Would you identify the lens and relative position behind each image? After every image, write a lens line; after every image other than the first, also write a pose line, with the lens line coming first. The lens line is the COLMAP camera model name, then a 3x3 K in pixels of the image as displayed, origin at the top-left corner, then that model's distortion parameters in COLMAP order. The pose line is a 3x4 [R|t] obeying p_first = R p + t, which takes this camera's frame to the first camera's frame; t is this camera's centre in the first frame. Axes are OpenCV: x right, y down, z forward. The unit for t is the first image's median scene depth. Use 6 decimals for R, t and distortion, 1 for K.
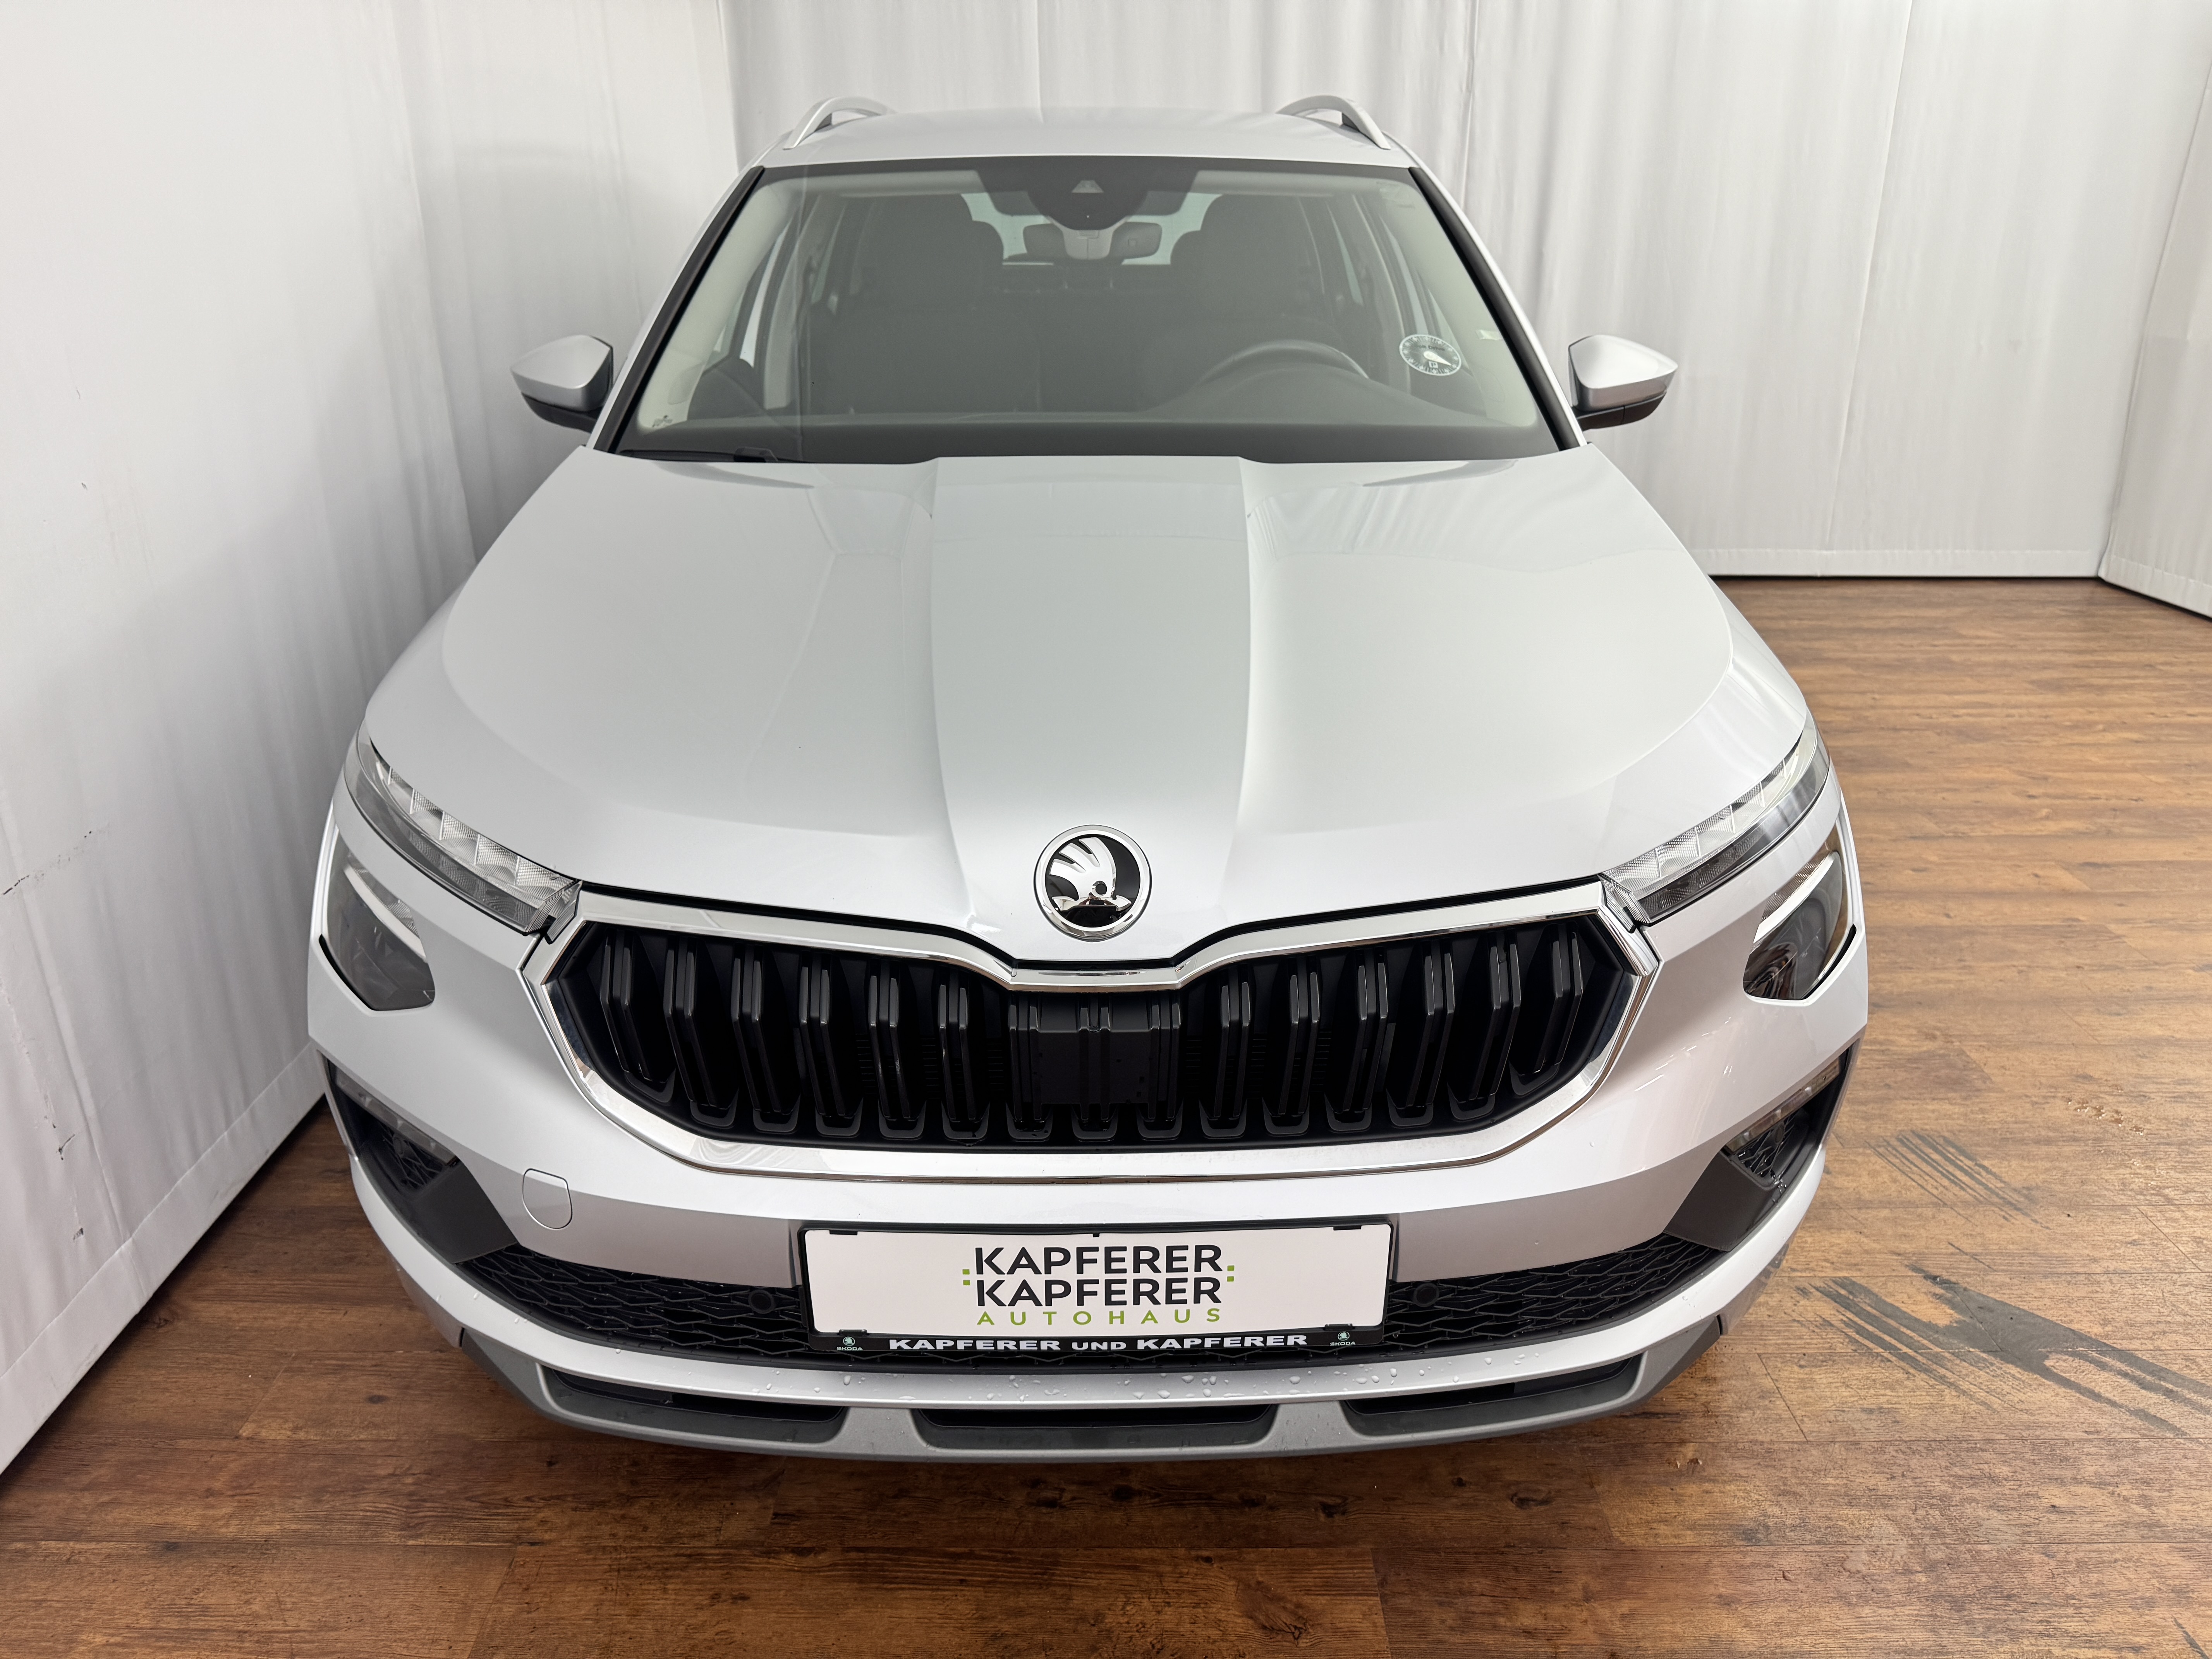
lens RADIAL K [[1574.3, 0, 1104.5], [0, 1574.3, 818.8], [0, 0, 1]] dist [0.022748, -0.034092]
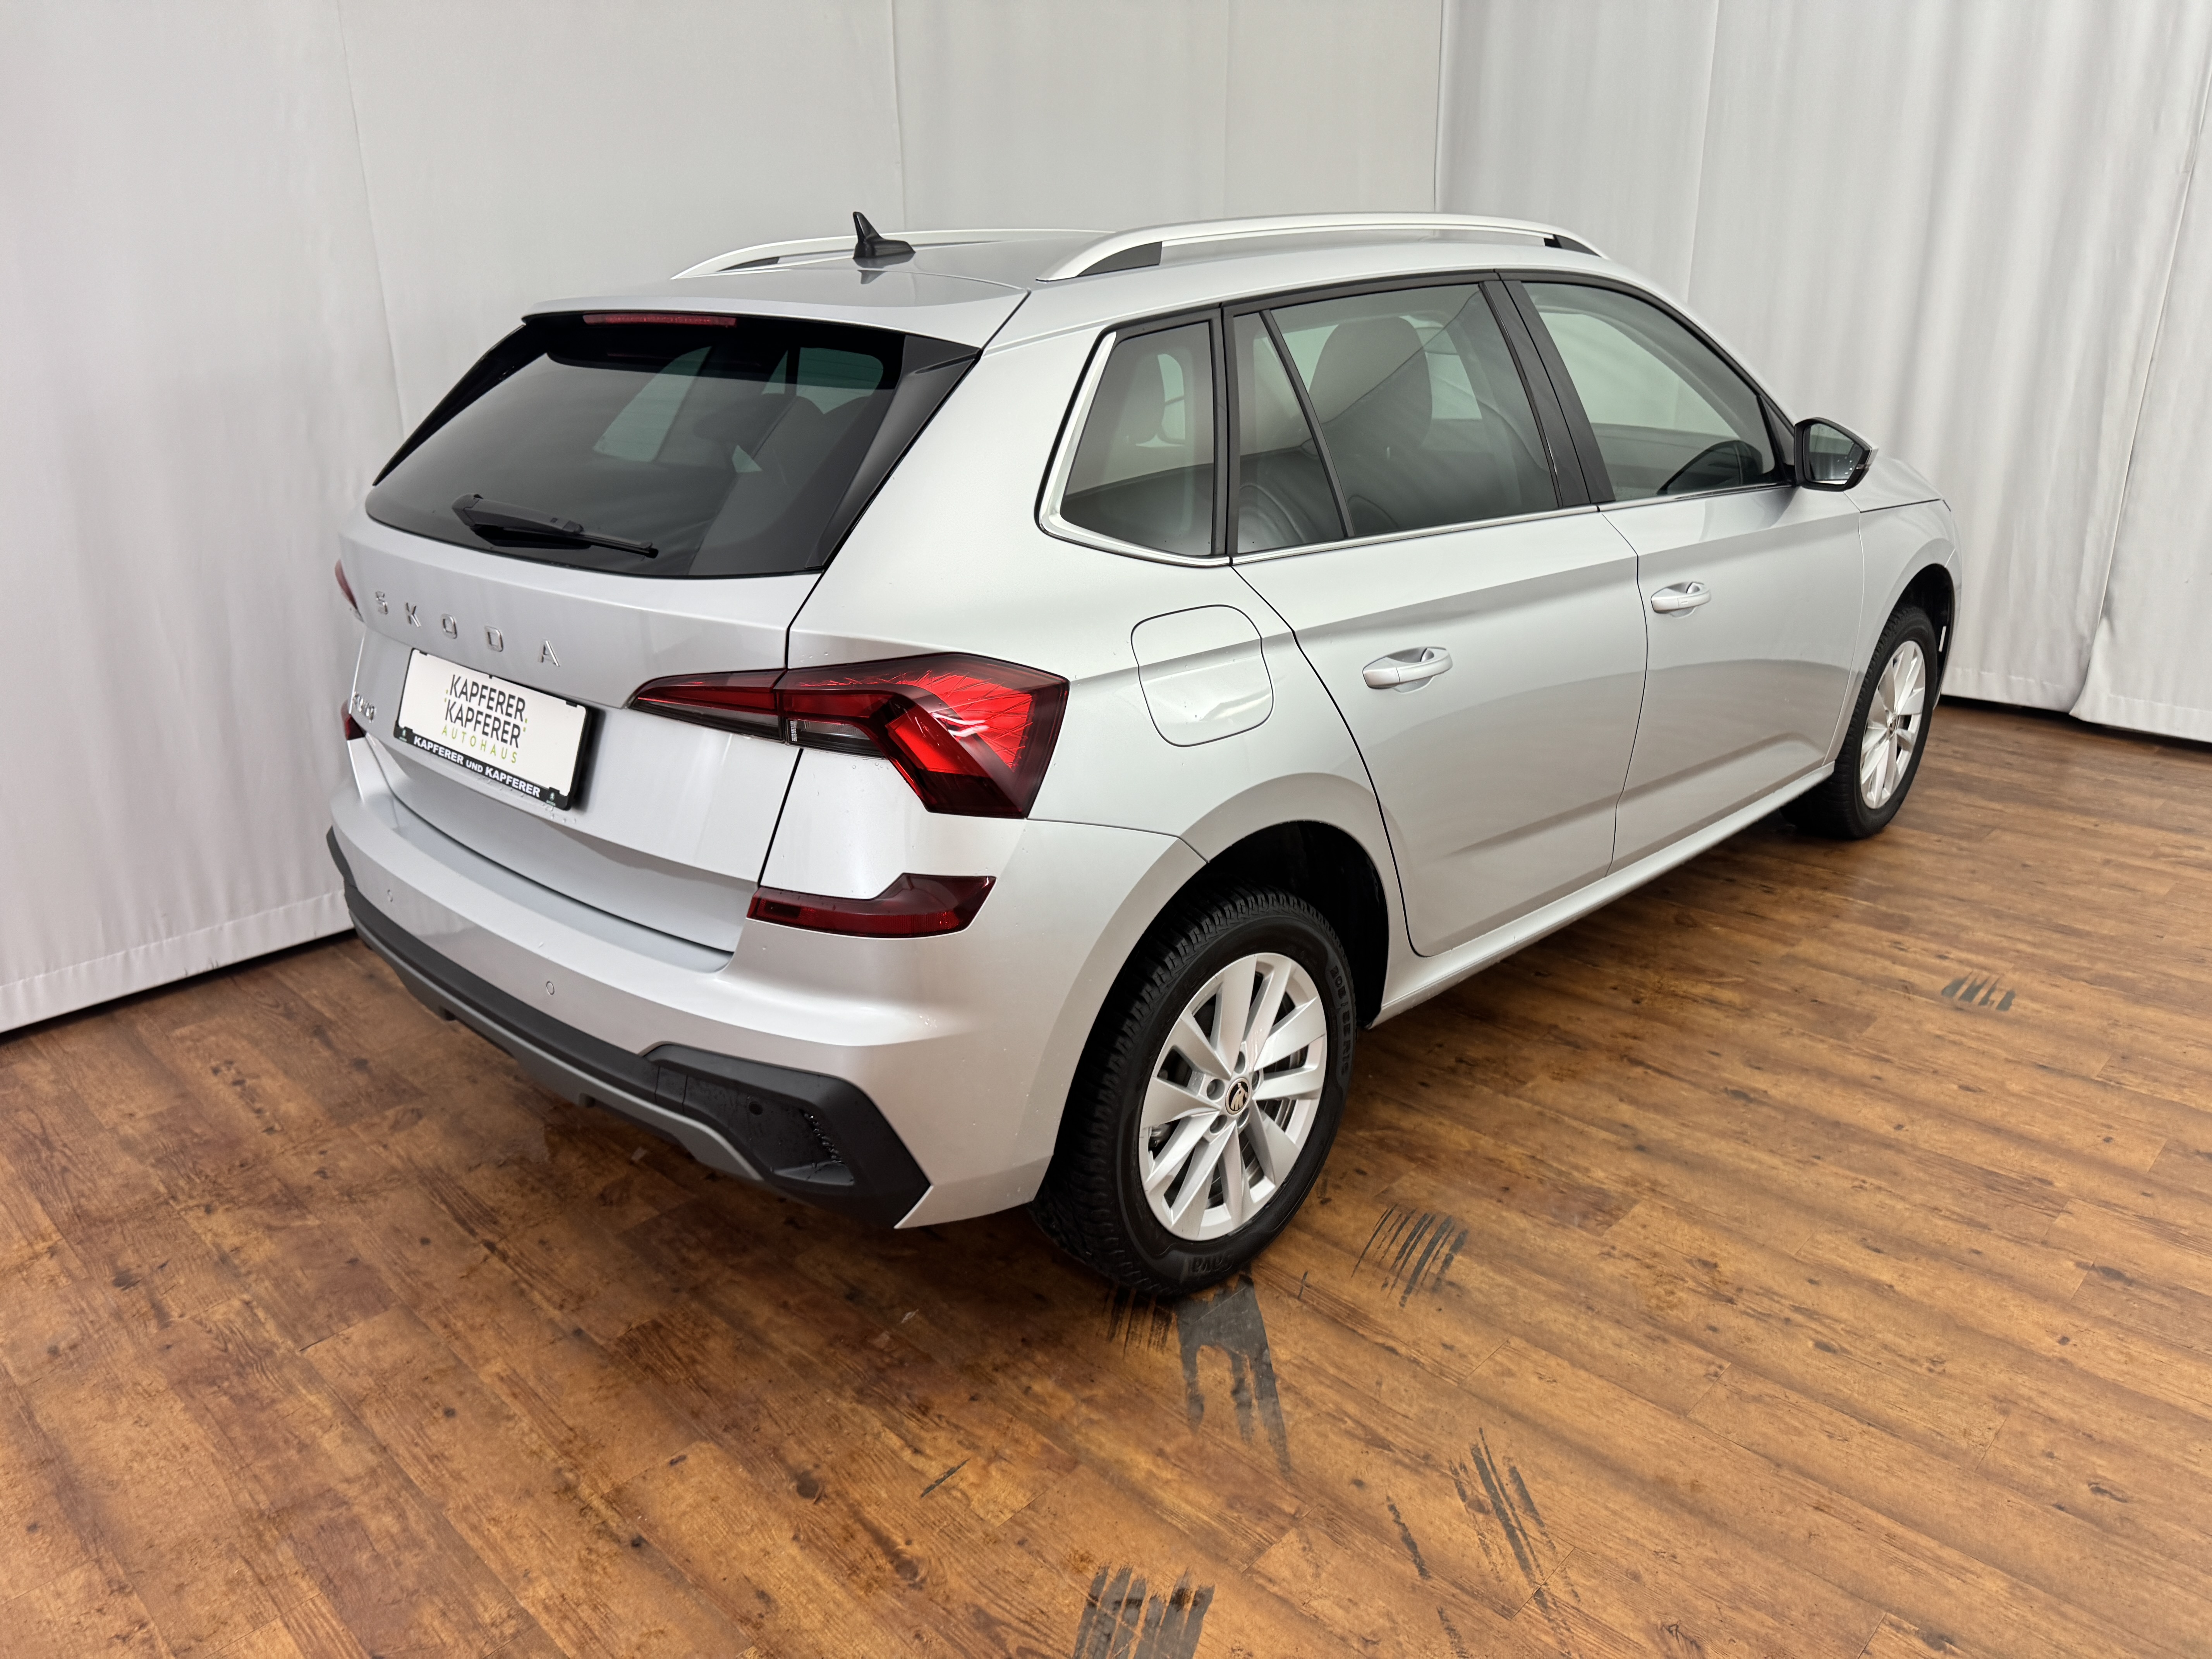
lens RADIAL K [[1574.3, 0, 1109.9], [0, 1574.3, 833.5], [0, 0, 1]] dist [0.022748, -0.034092]
pose [[0.722690, 0.228196, -0.652415, 1.229387], [-0.242389, 0.967653, 0.069960, -0.086492], [0.647277, 0.107579, 0.754626, 0.039112]]
